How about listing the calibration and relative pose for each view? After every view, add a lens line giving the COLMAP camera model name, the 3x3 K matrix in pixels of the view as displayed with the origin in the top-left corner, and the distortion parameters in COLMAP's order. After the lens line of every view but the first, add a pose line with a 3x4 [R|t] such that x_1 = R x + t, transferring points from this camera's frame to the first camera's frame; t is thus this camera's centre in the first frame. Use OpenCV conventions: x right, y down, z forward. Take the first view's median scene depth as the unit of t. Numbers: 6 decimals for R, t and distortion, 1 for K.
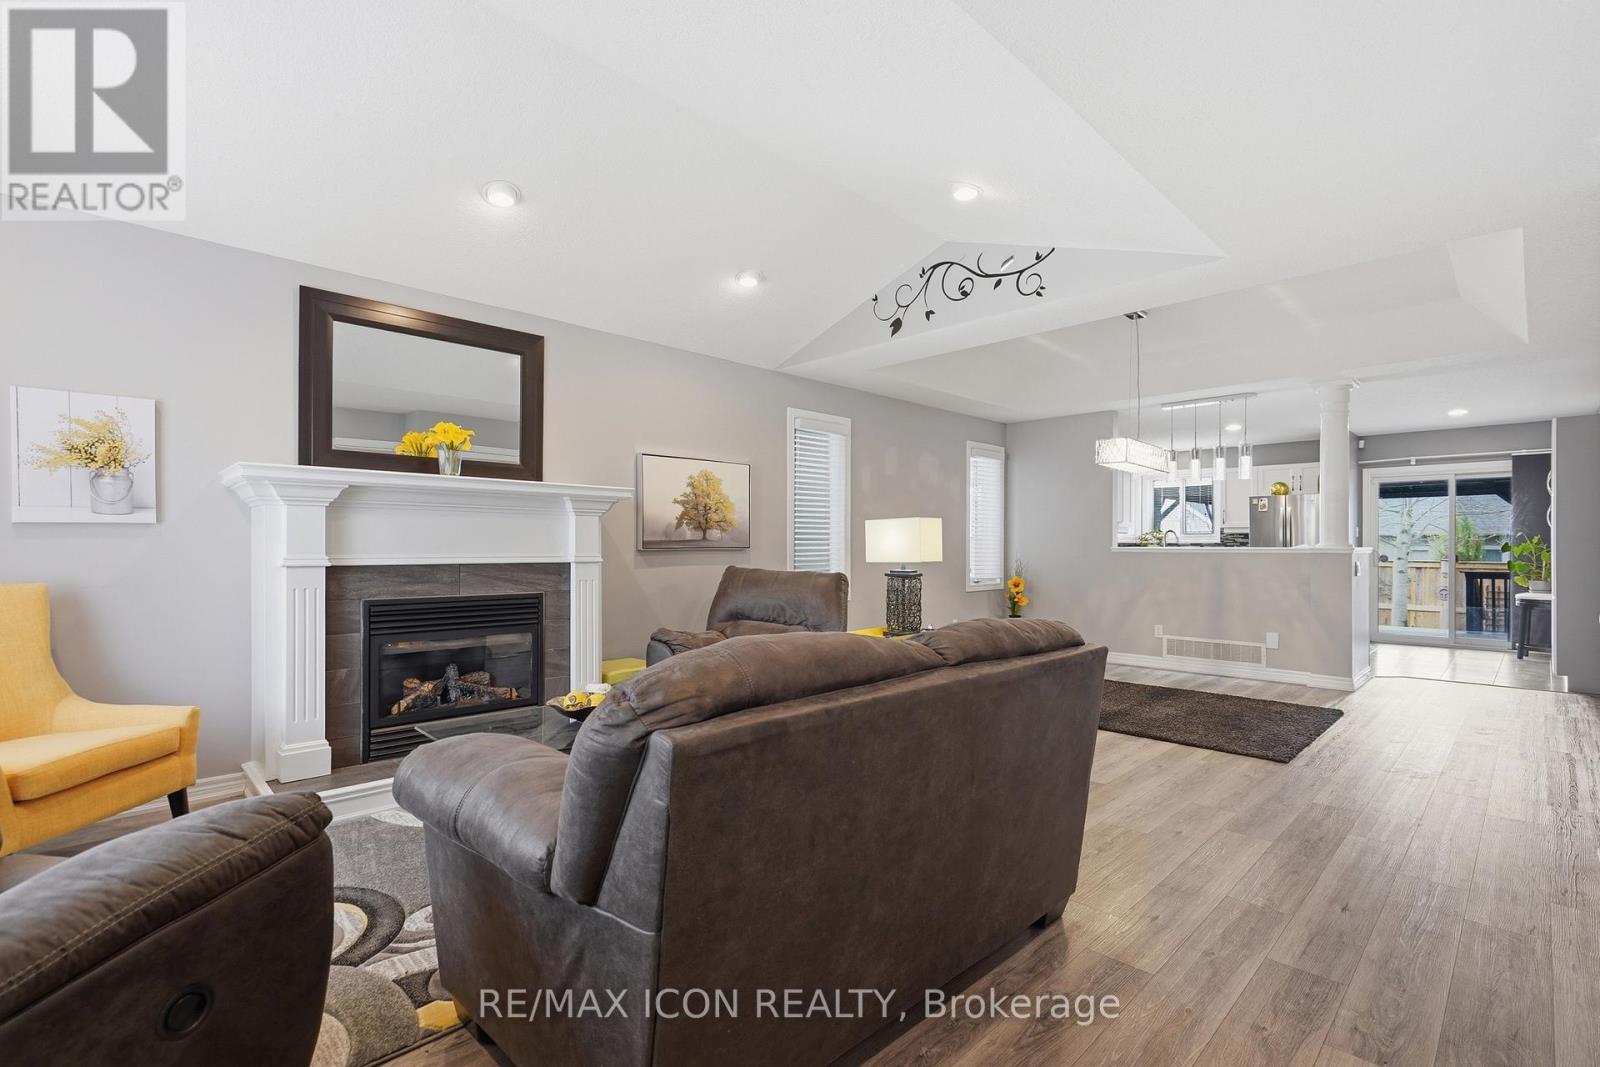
lens RADIAL K [[738.7, 0, 800.1], [0, 738.7, 542.5], [0, 0, 1]] dist [-0.002857, 0.002125]
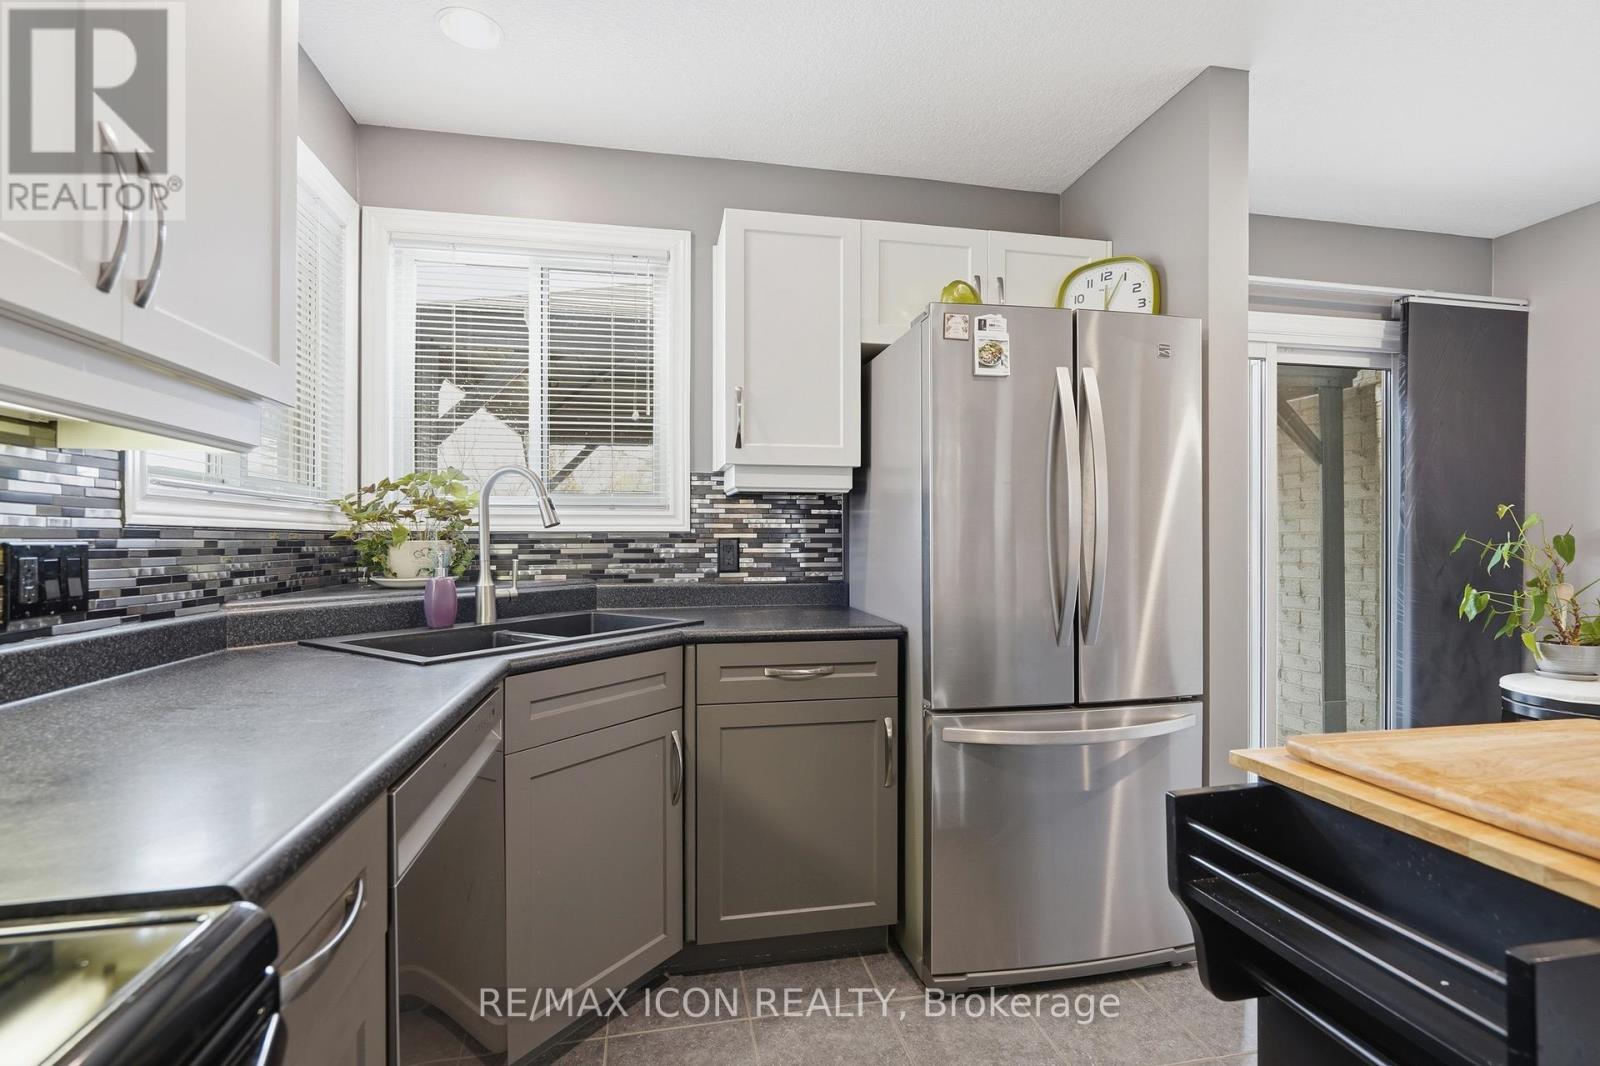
lens RADIAL K [[738.7, 0, 801.5], [0, 738.7, 540.5], [0, 0, 1]] dist [-0.002857, 0.002125]
pose [[0.553922, -0.005459, 0.832551, 0.762487], [-0.002179, 0.999966, 0.008006, 0.004109], [-0.832566, -0.006249, 0.553891, 1.670552]]
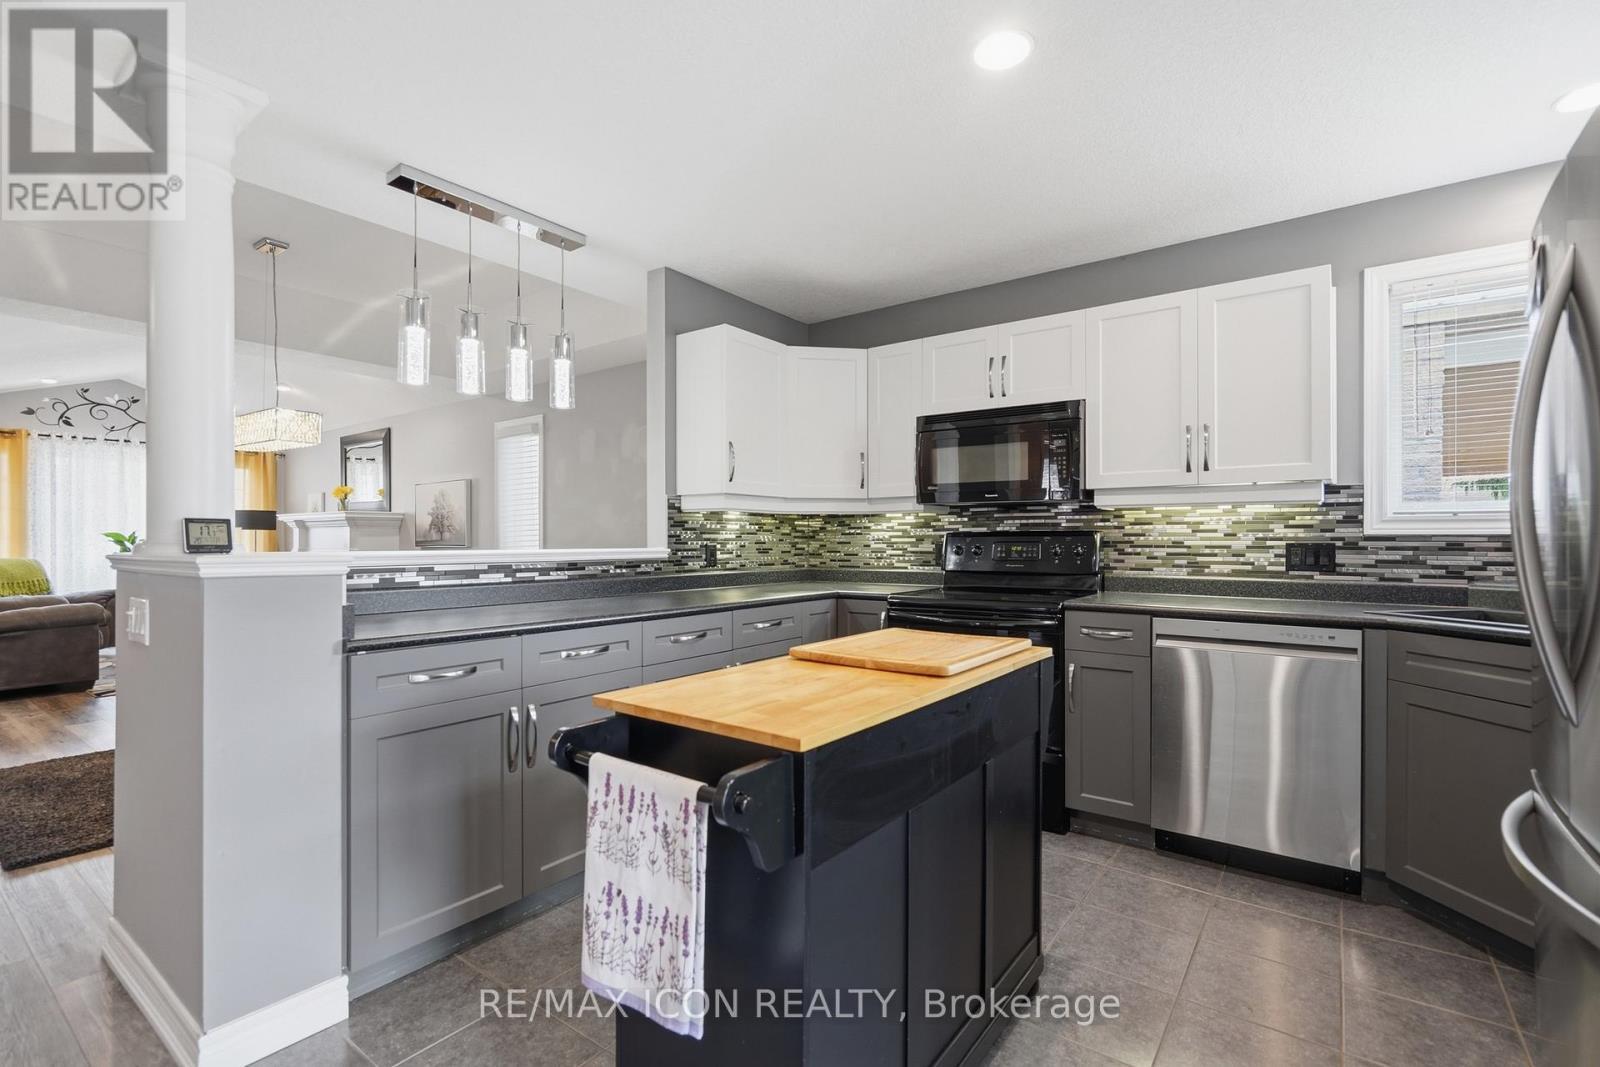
lens RADIAL K [[738.7, 0, 796.0], [0, 738.7, 539.4], [0, 0, 1]] dist [-0.002857, 0.002125]
pose [[0.142828, -0.005525, -0.989732, 1.352434], [0.005041, 0.999976, -0.004855, 0.005146], [0.989735, -0.004296, 0.142852, 1.497334]]
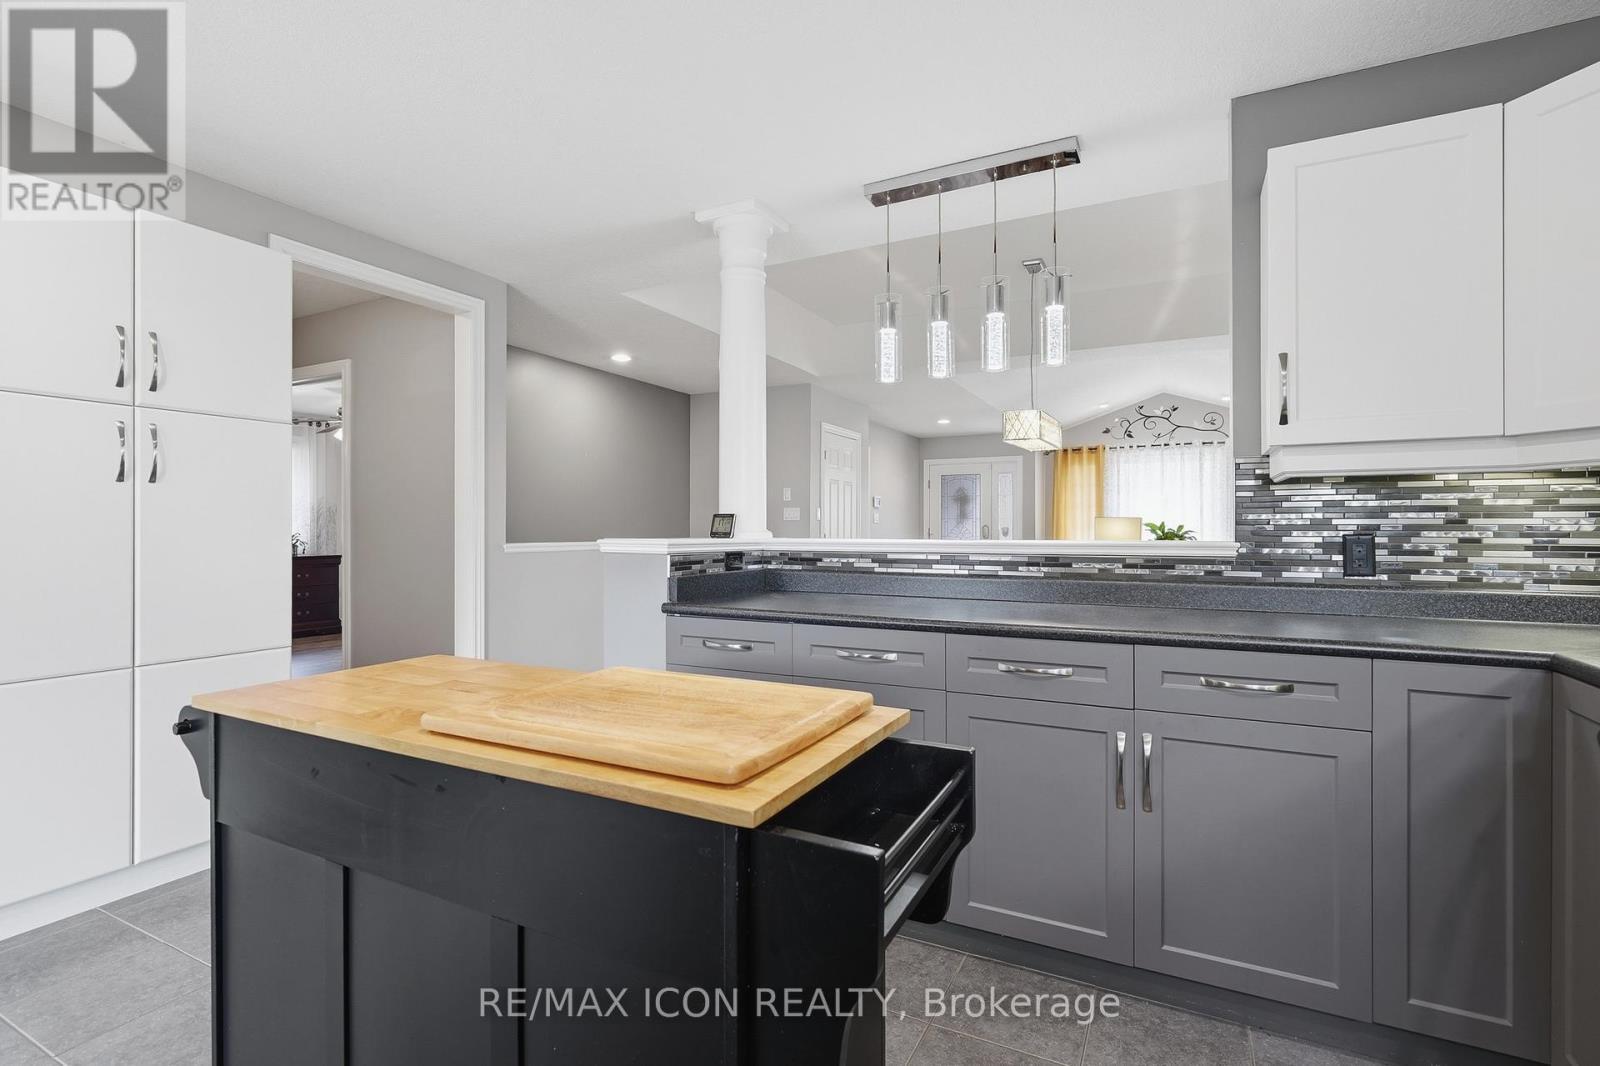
lens RADIAL K [[738.7, 0, 795.0], [0, 738.7, 538.4], [0, 0, 1]] dist [-0.002857, 0.002125]
pose [[-0.953045, 0.000566, -0.302827, 1.029478], [-0.001850, 0.999969, 0.007691, 0.004648], [0.302822, 0.007890, -0.953014, 1.819547]]
